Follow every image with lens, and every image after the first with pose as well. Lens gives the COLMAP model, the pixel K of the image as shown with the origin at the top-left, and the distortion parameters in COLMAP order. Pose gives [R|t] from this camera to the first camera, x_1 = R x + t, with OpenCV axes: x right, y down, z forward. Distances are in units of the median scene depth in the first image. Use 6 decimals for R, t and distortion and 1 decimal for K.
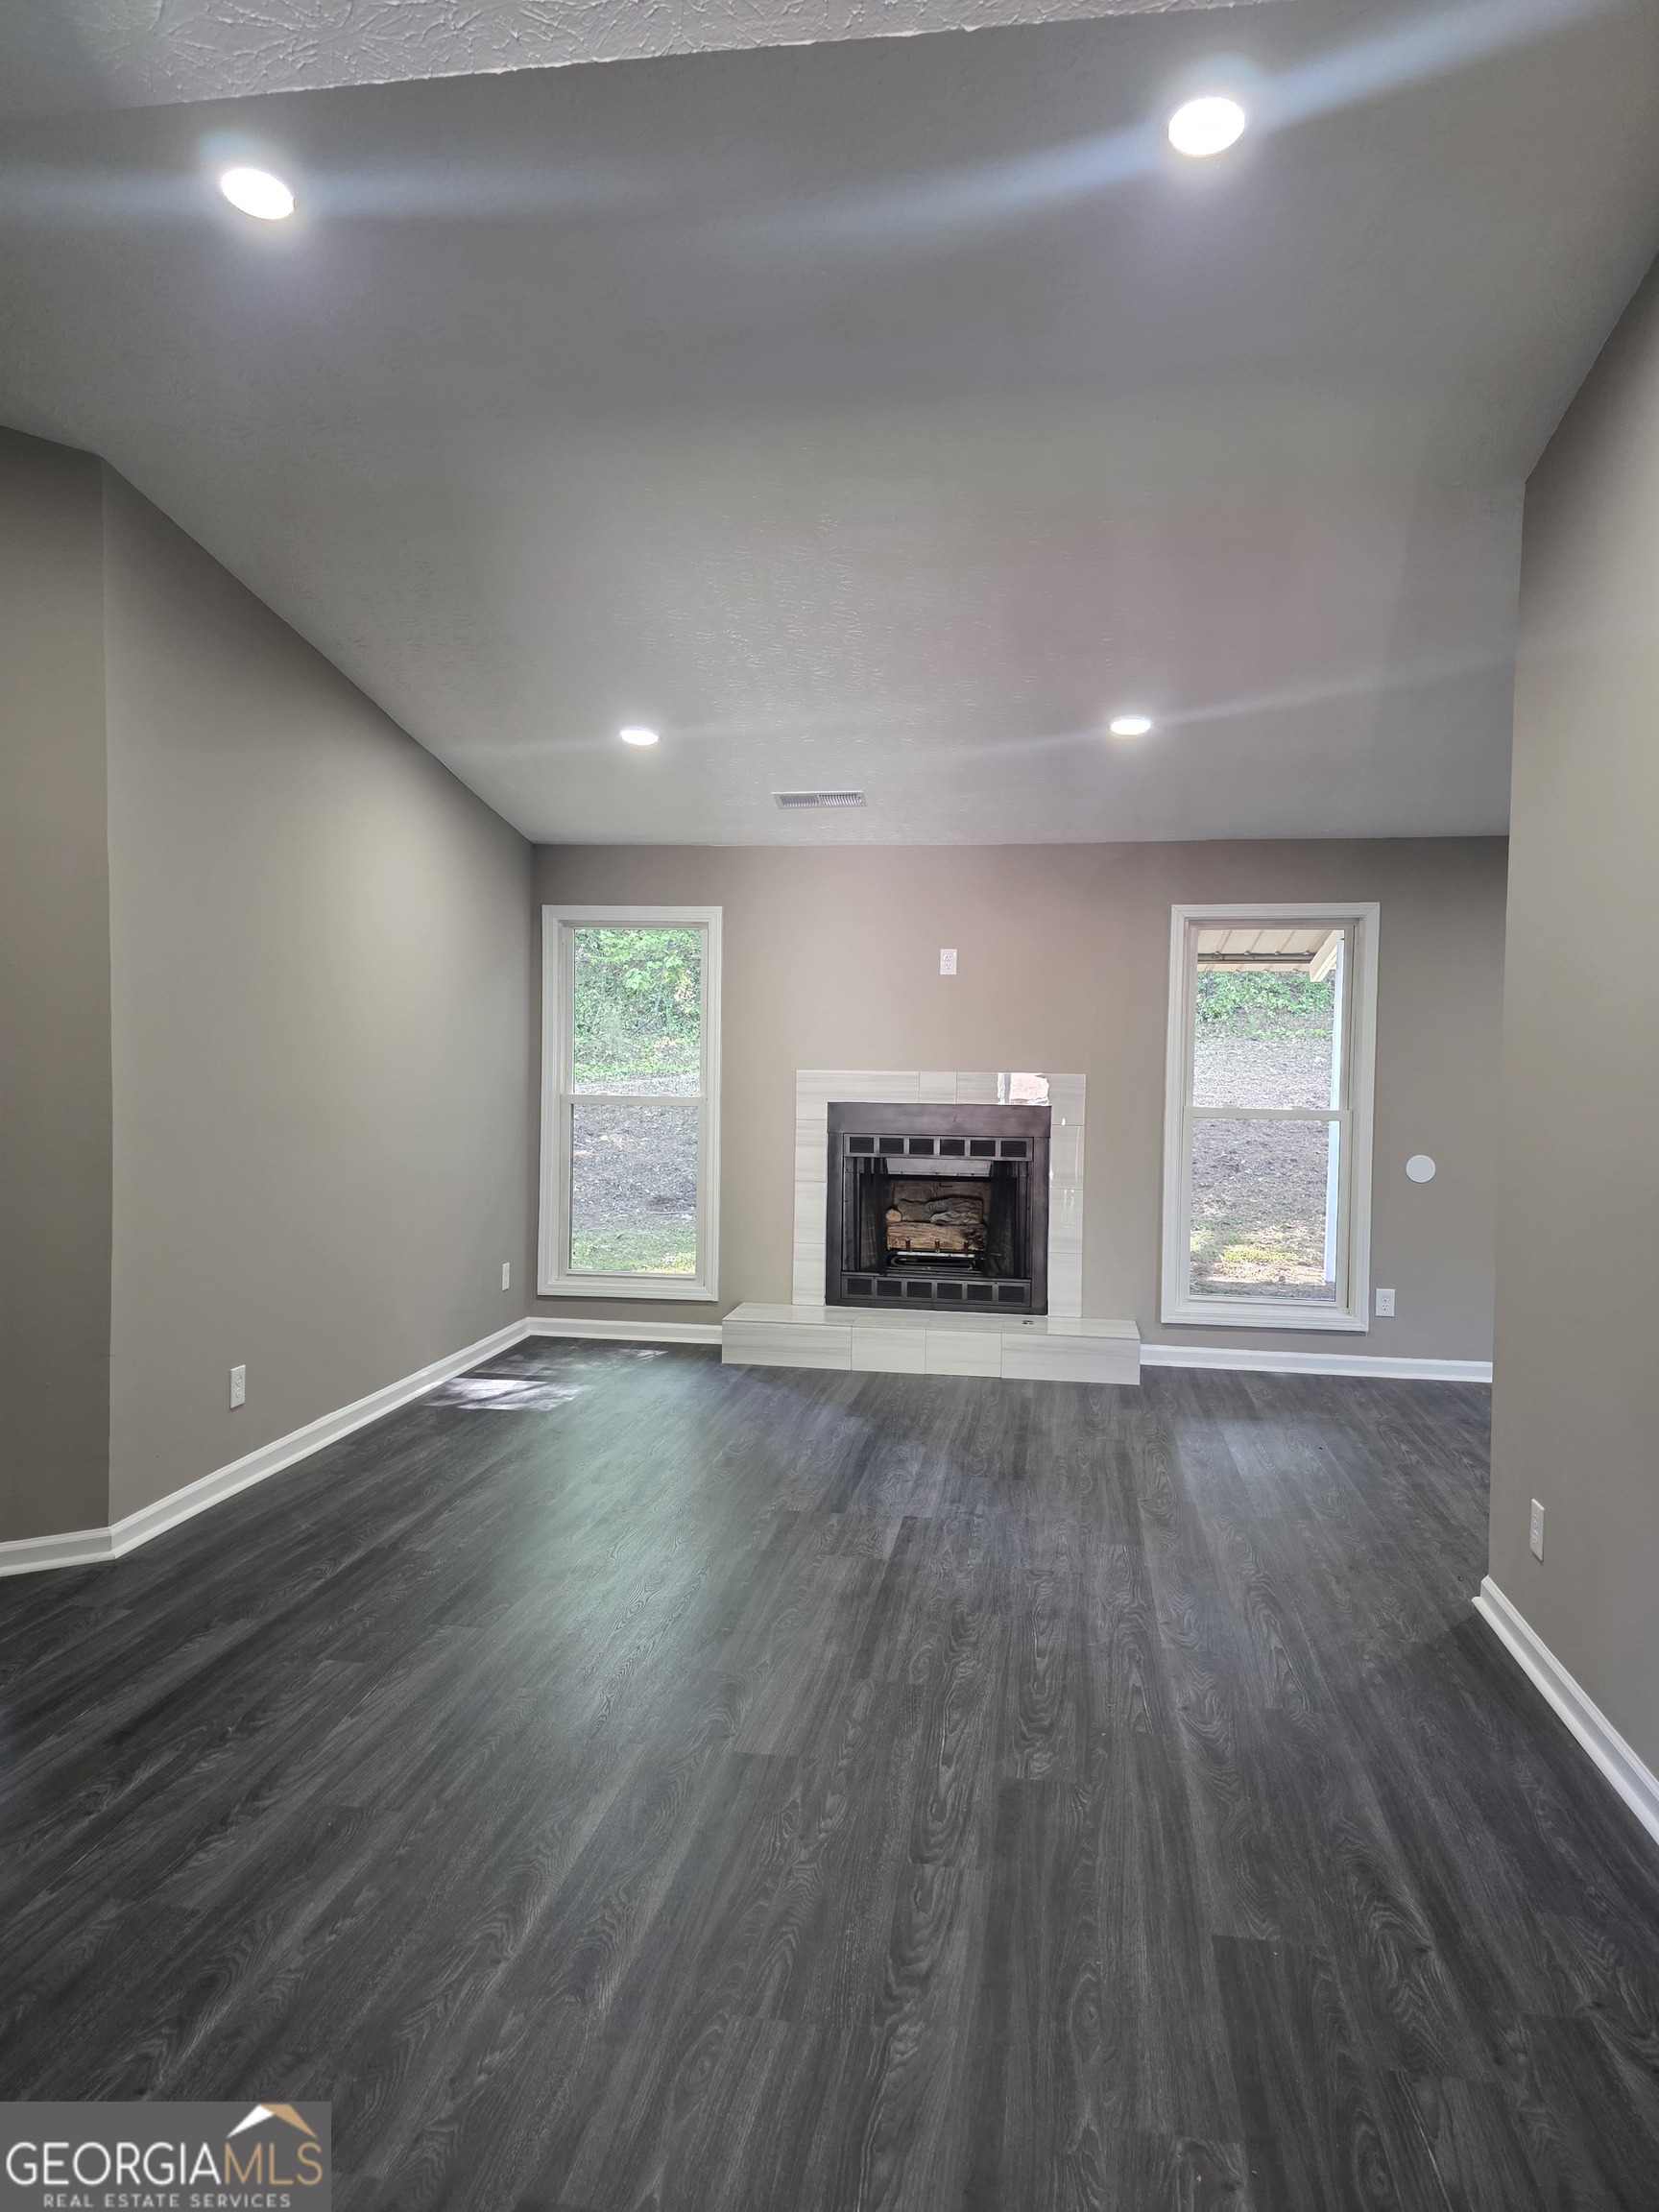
lens RADIAL K [[1489.8, 0, 816.7], [0, 1489.8, 1080.7], [0, 0, 1]] dist [0.055999, -0.049934]
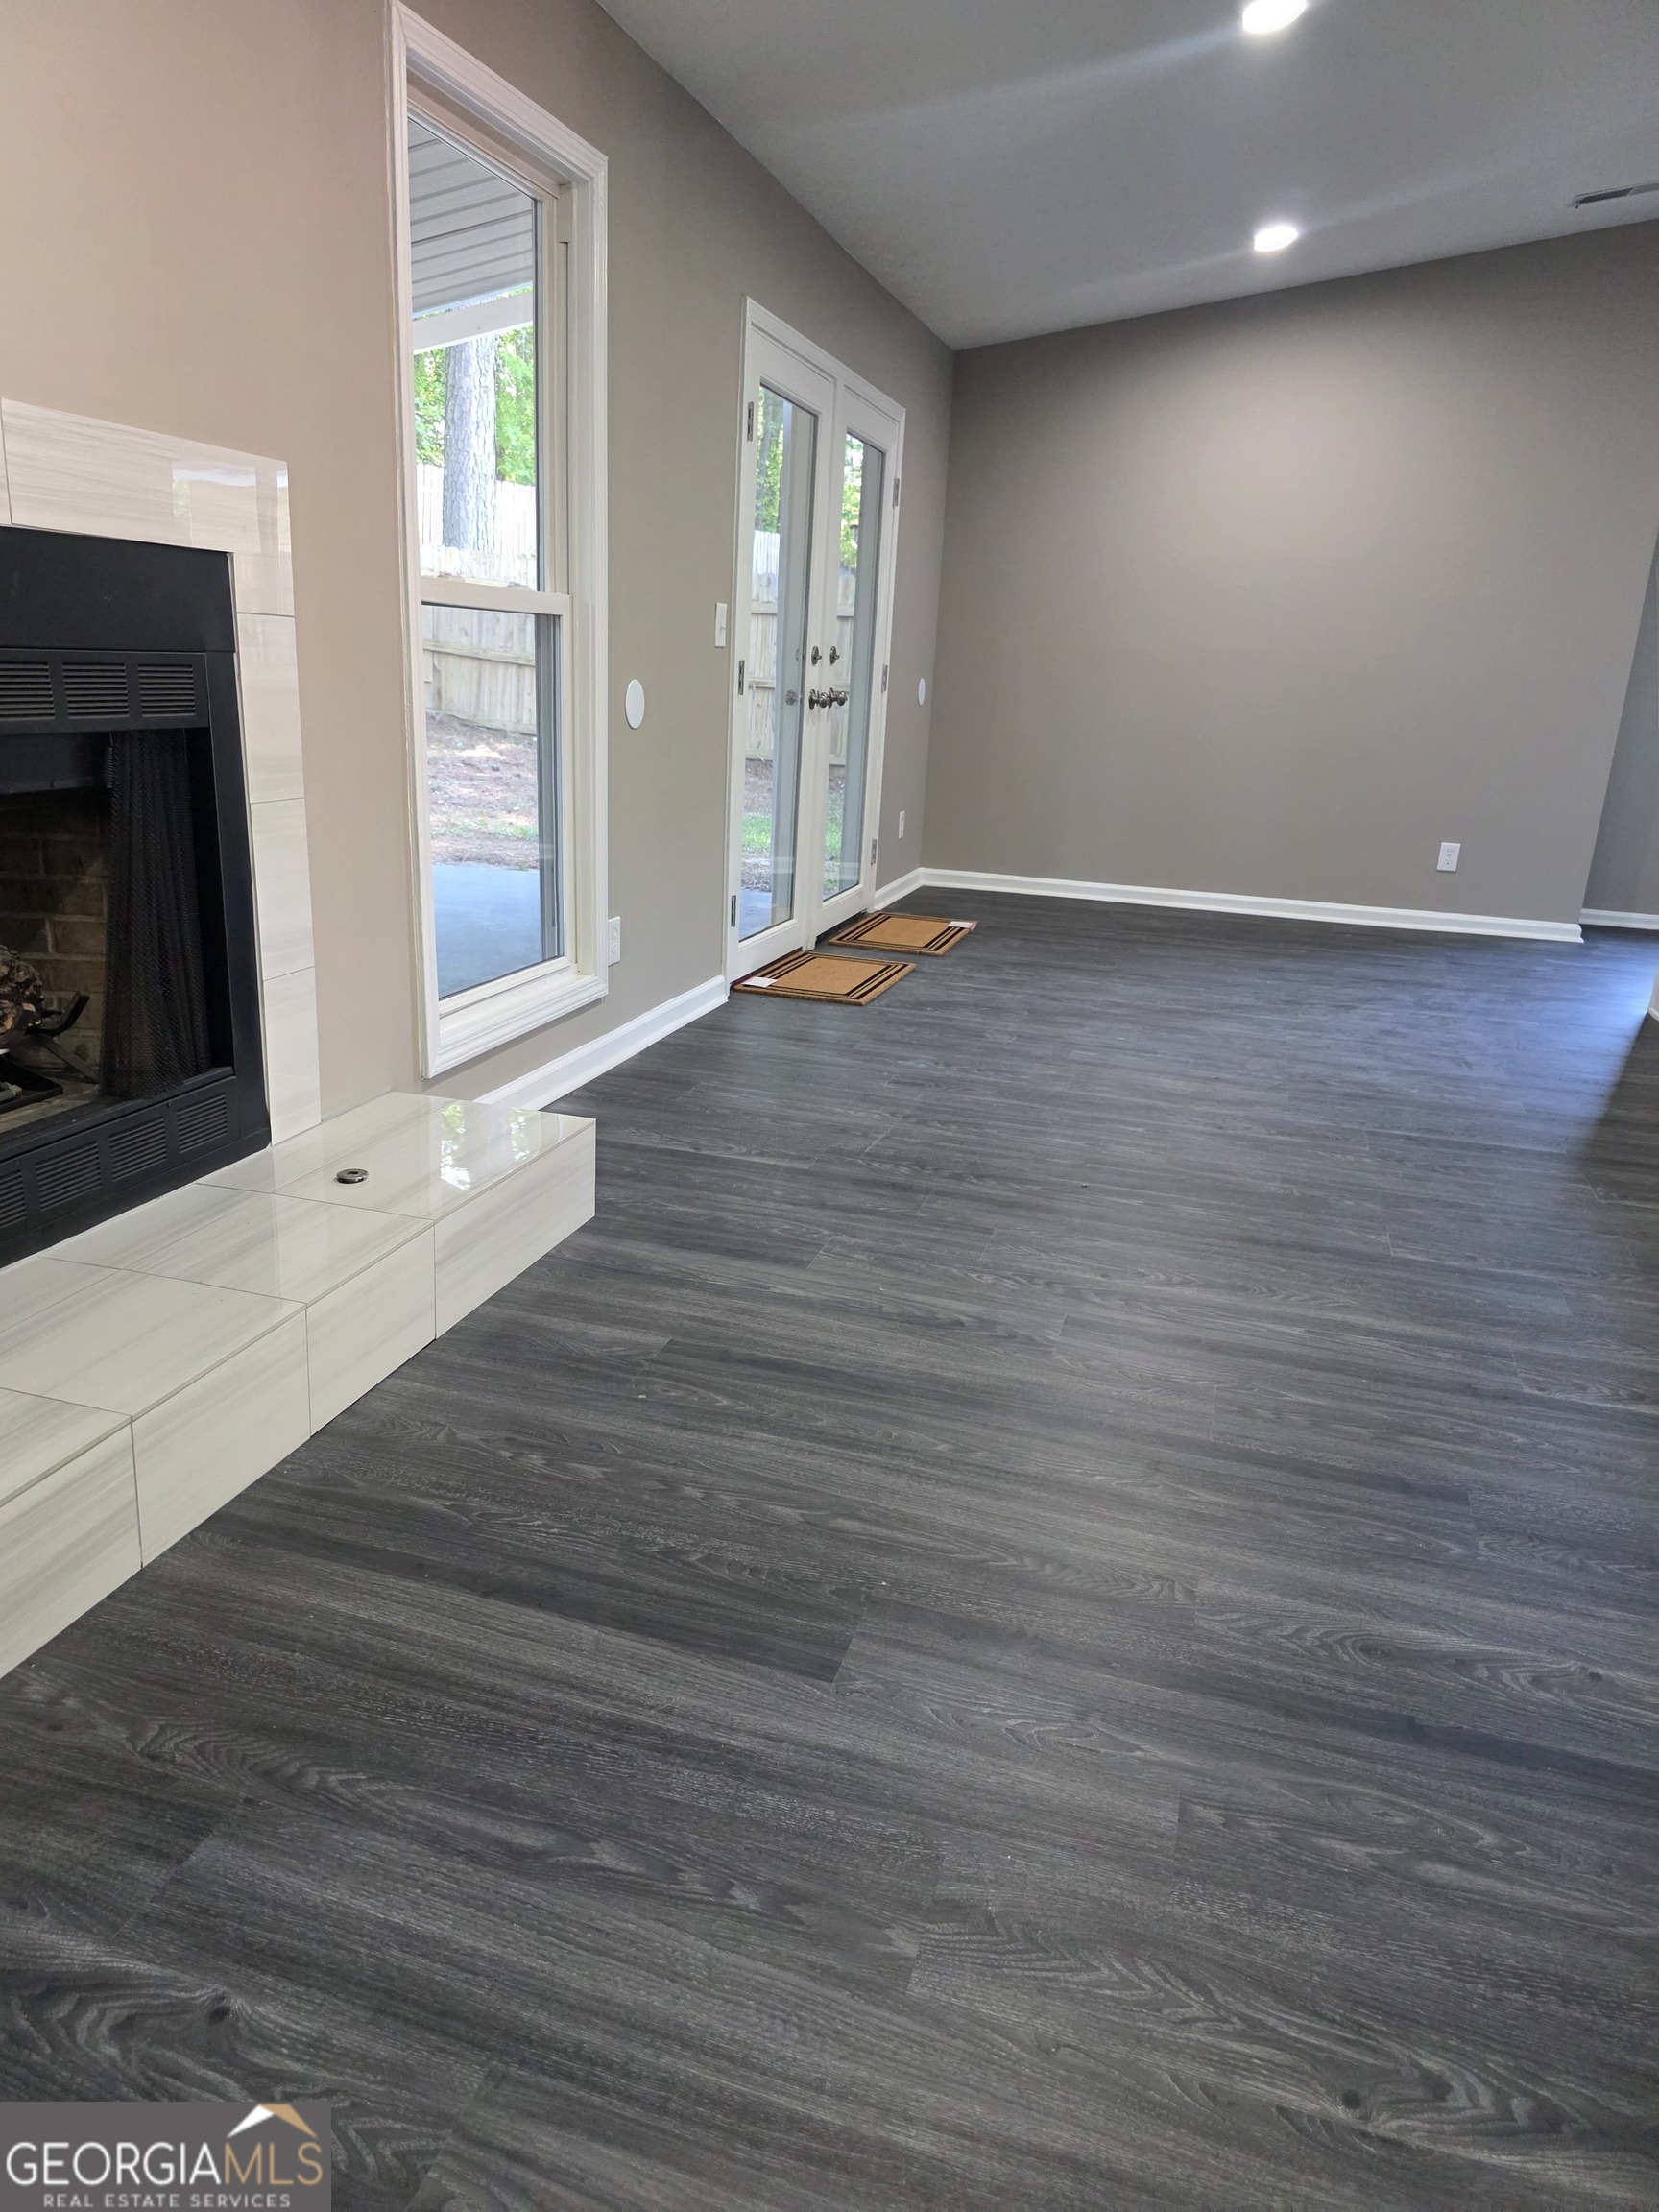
lens RADIAL K [[1489.8, 0, 808.1], [0, 1489.8, 1112.1], [0, 0, 1]] dist [0.055999, -0.049934]
pose [[0.136835, -0.295803, 0.945398, -0.318775], [-0.024756, 0.953055, 0.301782, 0.054585], [-0.990284, -0.064699, 0.123089, 1.432047]]
